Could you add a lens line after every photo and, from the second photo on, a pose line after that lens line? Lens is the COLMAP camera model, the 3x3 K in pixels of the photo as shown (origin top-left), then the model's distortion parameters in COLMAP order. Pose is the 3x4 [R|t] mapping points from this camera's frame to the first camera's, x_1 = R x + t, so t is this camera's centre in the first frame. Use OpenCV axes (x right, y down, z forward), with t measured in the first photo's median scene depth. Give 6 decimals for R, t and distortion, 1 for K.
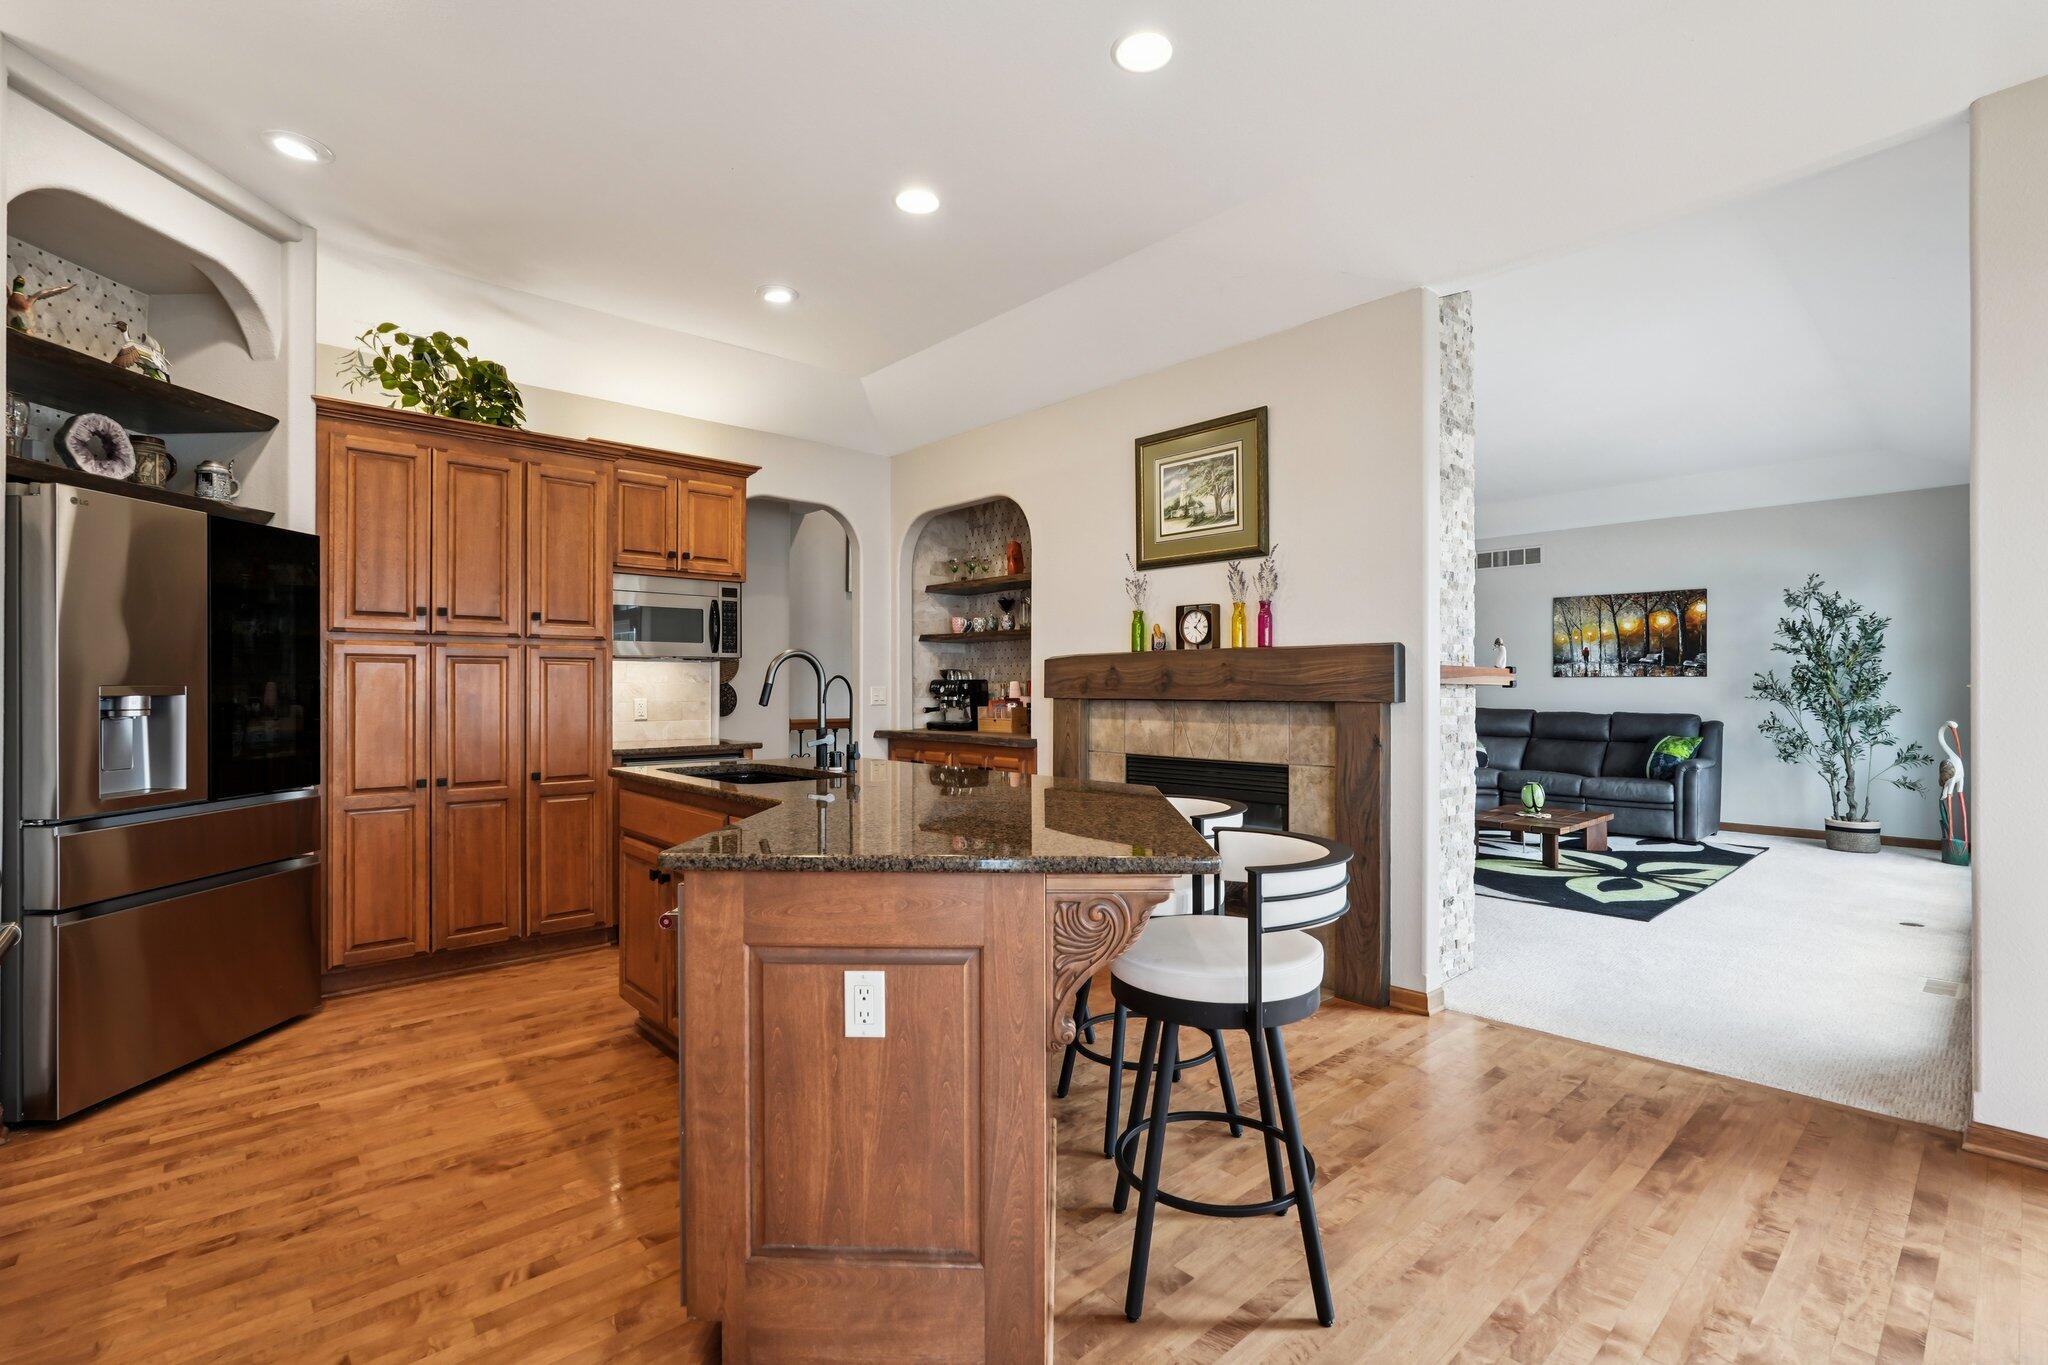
lens RADIAL K [[898.3, 0, 1024.0], [0, 898.3, 682.5], [0, 0, 1]] dist [0.000177, 0.000280]
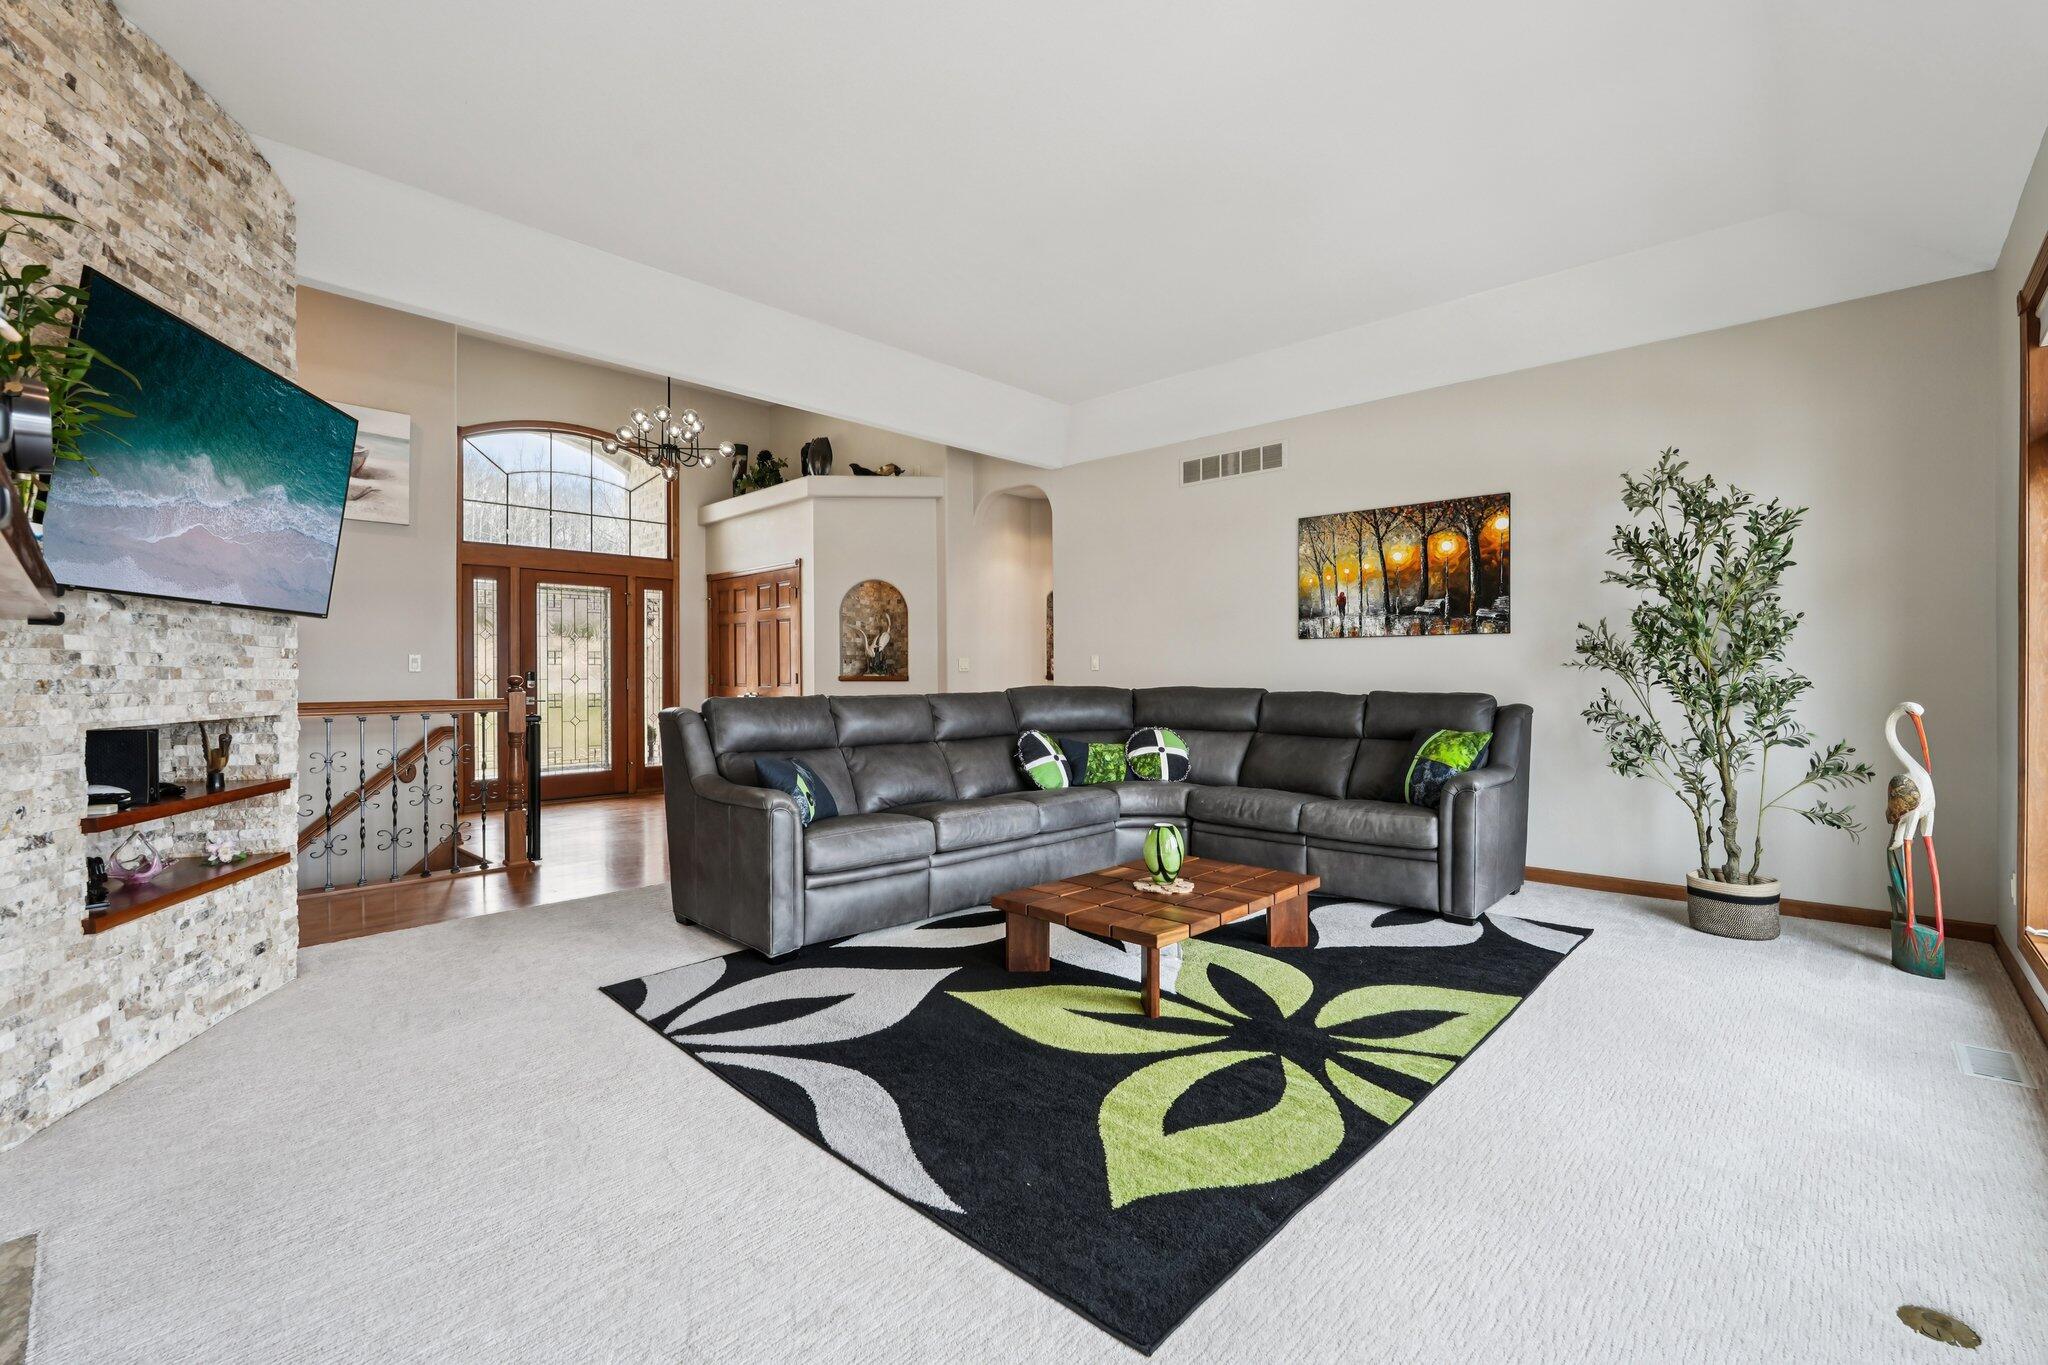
lens RADIAL K [[871.6, 0, 1016.0], [0, 871.6, 677.8], [0, 0, 1]] dist [-0.001707, -0.000159]
pose [[0.997276, -0.003529, 0.073680, 0.413040], [0.002921, 0.999961, 0.008353, 0.020108], [-0.073706, -0.008115, 0.997247, 0.466514]]
